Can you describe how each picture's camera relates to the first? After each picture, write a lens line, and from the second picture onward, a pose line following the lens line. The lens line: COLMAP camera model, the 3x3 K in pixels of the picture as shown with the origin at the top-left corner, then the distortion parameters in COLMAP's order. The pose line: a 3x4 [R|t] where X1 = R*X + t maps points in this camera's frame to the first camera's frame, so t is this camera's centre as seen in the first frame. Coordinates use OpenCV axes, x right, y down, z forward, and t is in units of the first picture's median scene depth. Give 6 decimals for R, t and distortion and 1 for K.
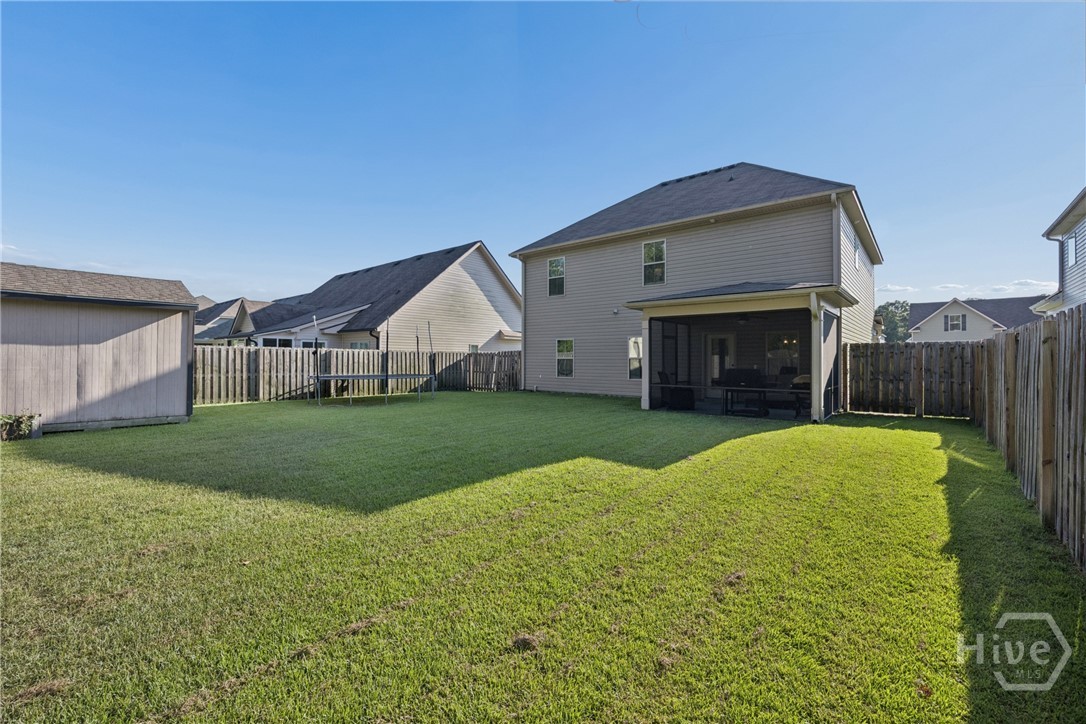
lens RADIAL K [[473.9, 0, 545.4], [0, 473.9, 361.1], [0, 0, 1]] dist [0.001114, 0.000030]
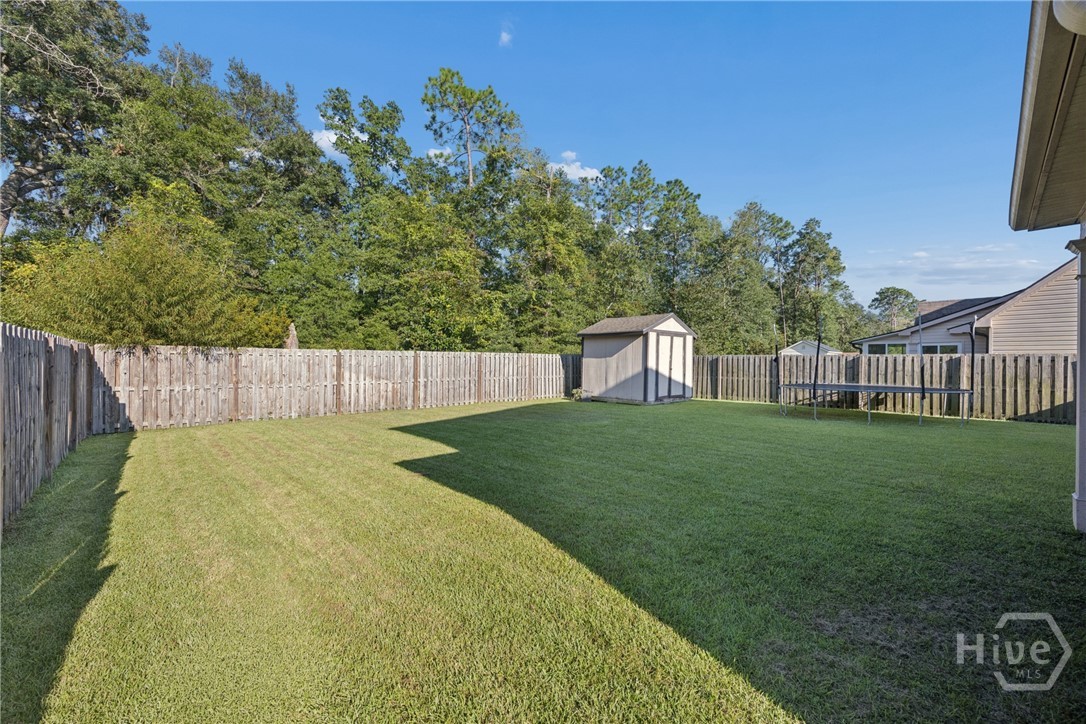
lens RADIAL K [[437.3, 0, 545.1], [0, 437.3, 364.3], [0, 0, 1]] dist [0.010881, -0.000049]
pose [[-0.117002, -0.004199, -0.993123, 0.424720], [-0.012513, 0.999918, -0.002754, 0.001654], [0.993053, 0.012105, -0.117045, 0.513733]]
